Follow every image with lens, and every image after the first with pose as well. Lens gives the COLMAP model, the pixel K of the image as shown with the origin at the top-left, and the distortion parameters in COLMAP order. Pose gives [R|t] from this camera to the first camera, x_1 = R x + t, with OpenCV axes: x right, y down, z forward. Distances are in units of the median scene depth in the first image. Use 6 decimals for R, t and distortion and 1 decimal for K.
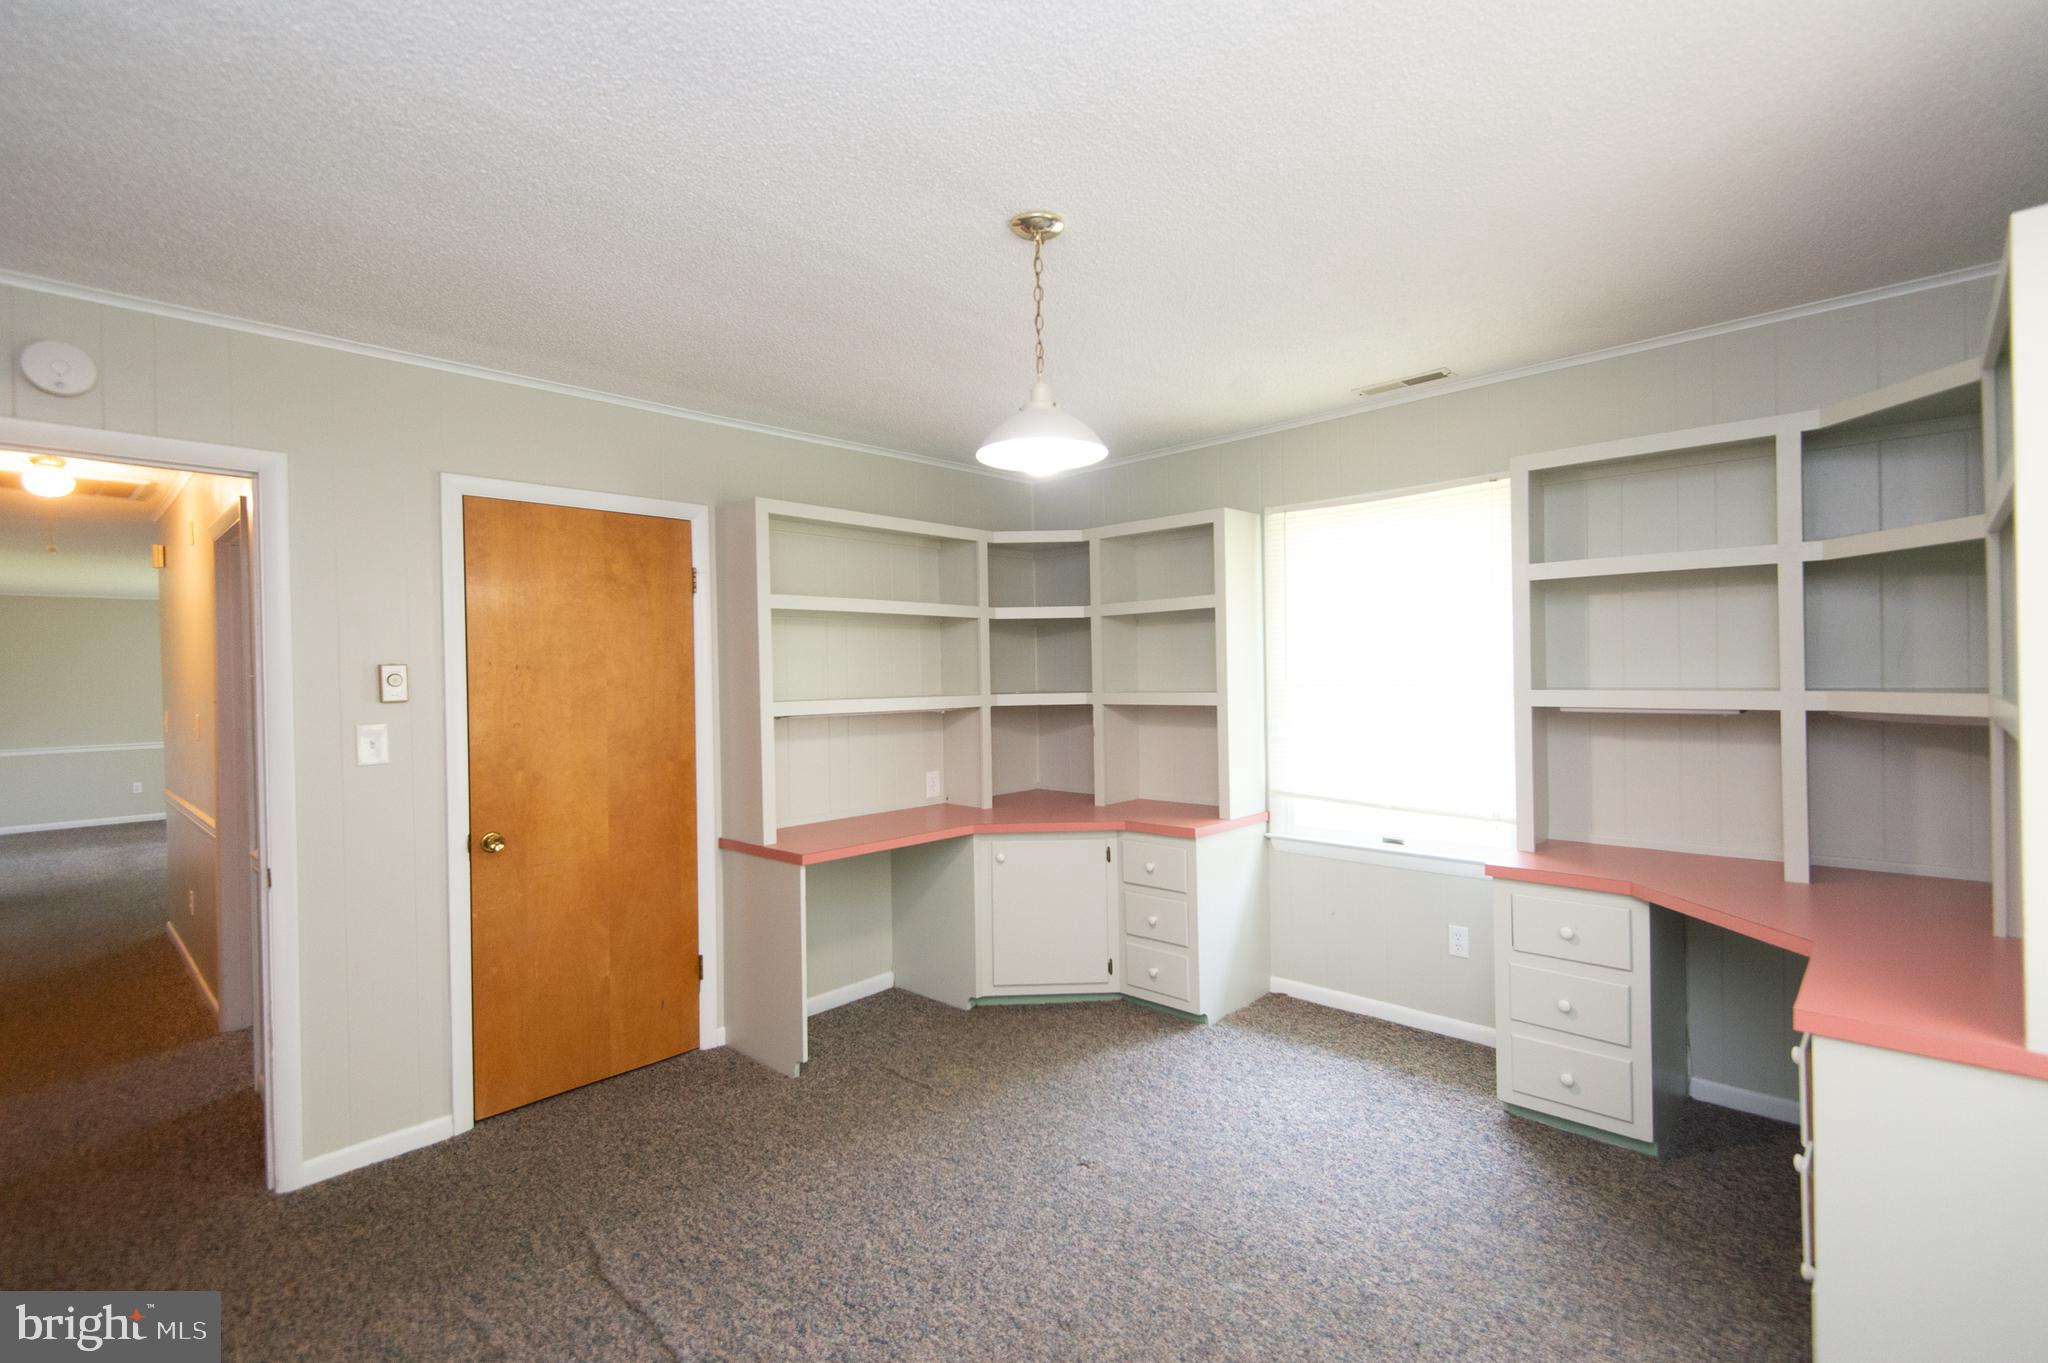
lens RADIAL K [[930.6, 0, 1030.7], [0, 930.6, 677.8], [0, 0, 1]] dist [0.031976, -0.017003]
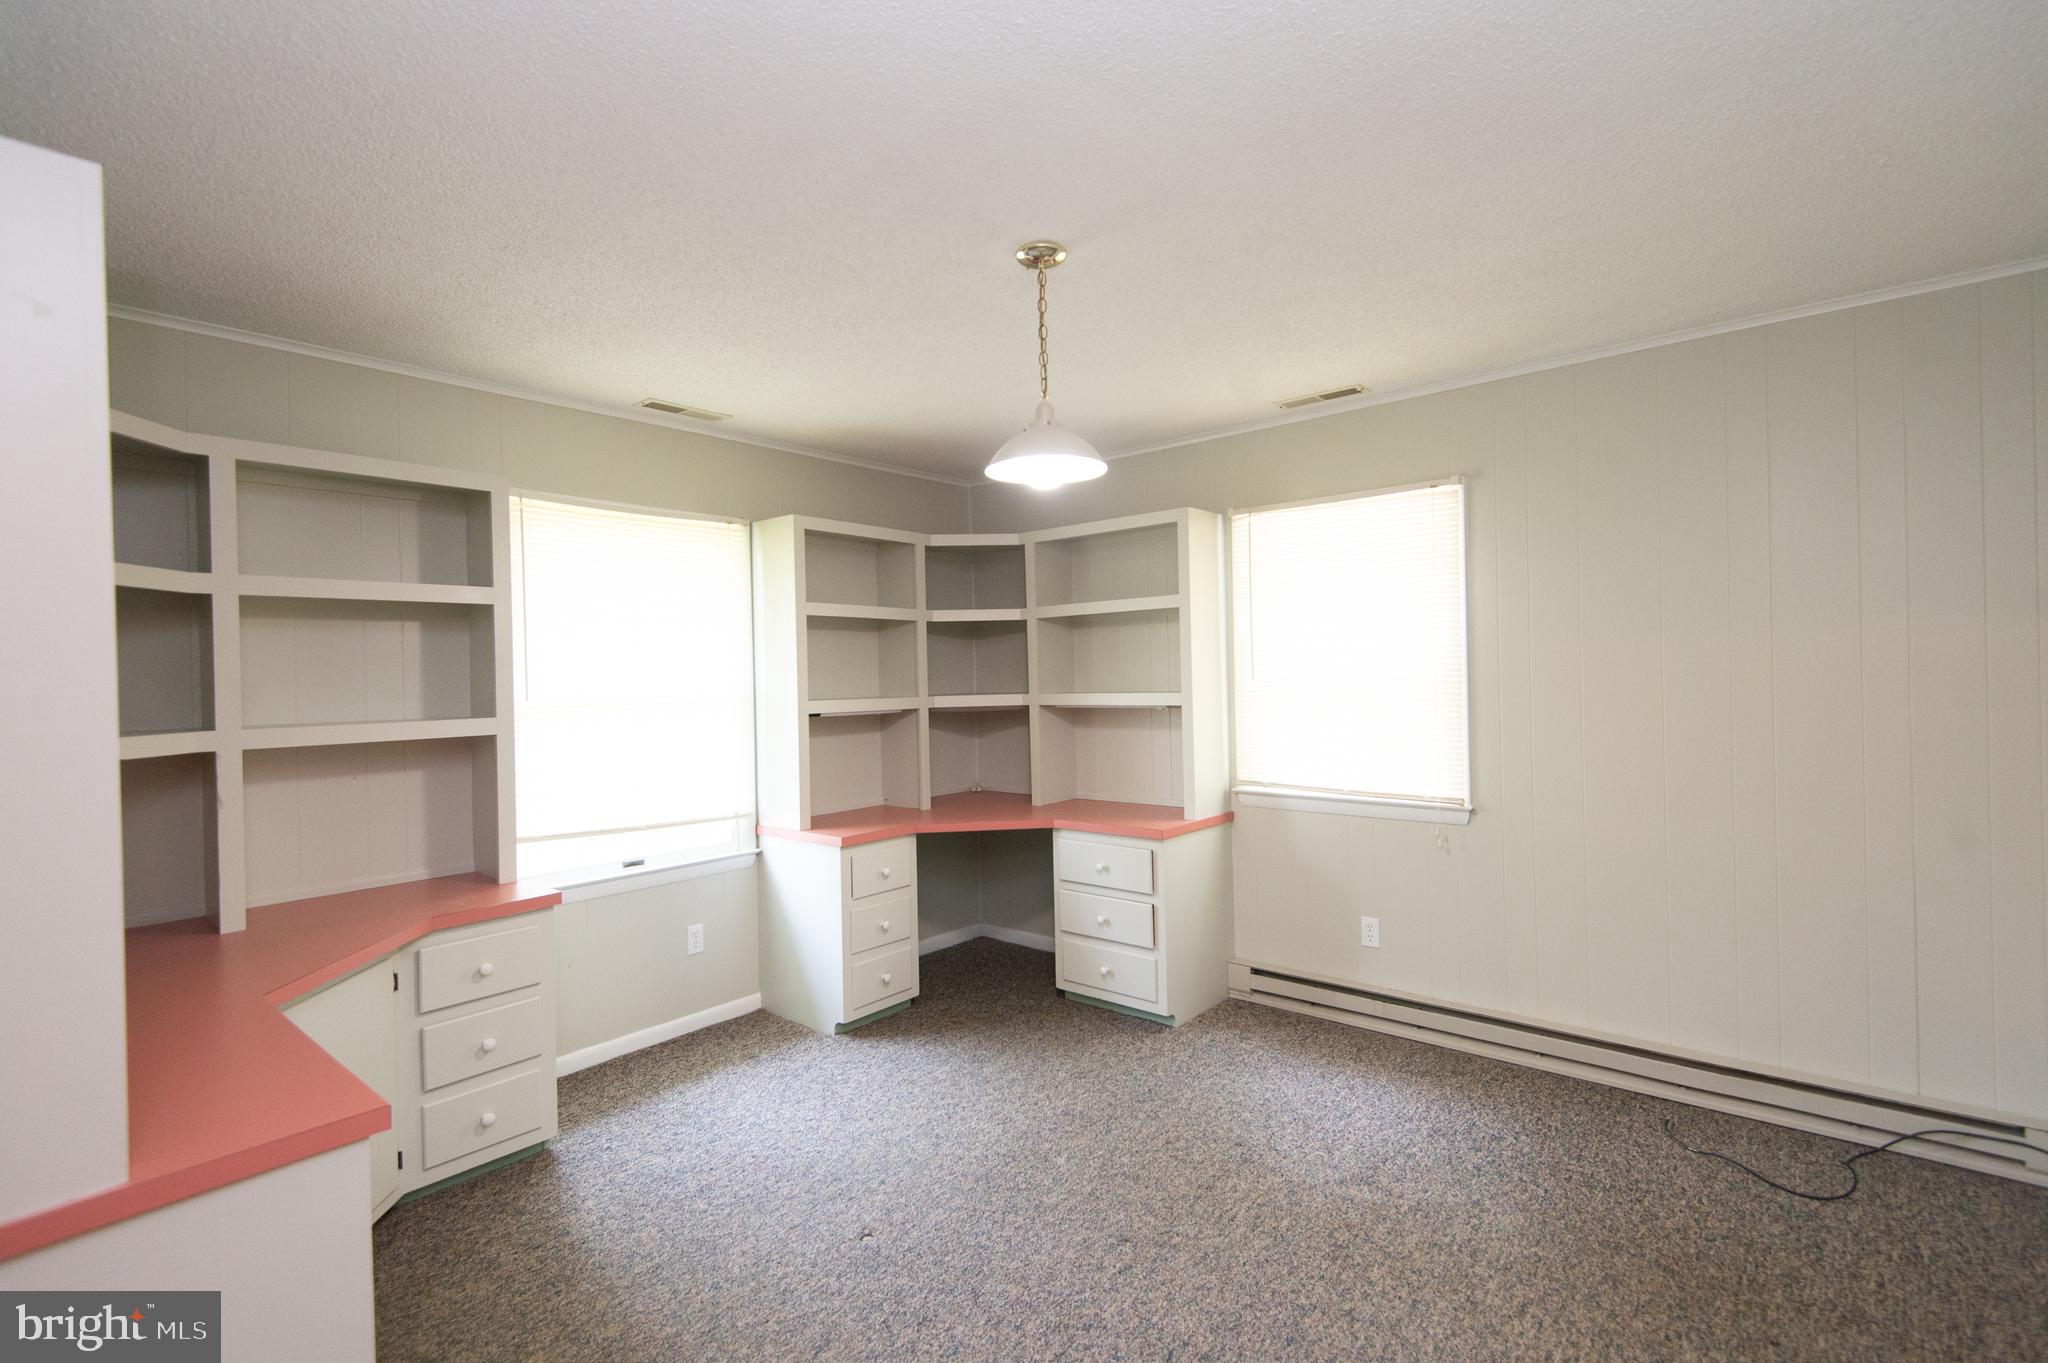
lens RADIAL K [[930.6, 0, 1036.1], [0, 930.6, 679.9], [0, 0, 1]] dist [0.031976, -0.017003]
pose [[-0.051829, 0.004544, 0.998646, -0.768874], [0.027600, 0.999614, -0.003116, -0.003237], [-0.998275, 0.027401, -0.051934, 0.788397]]
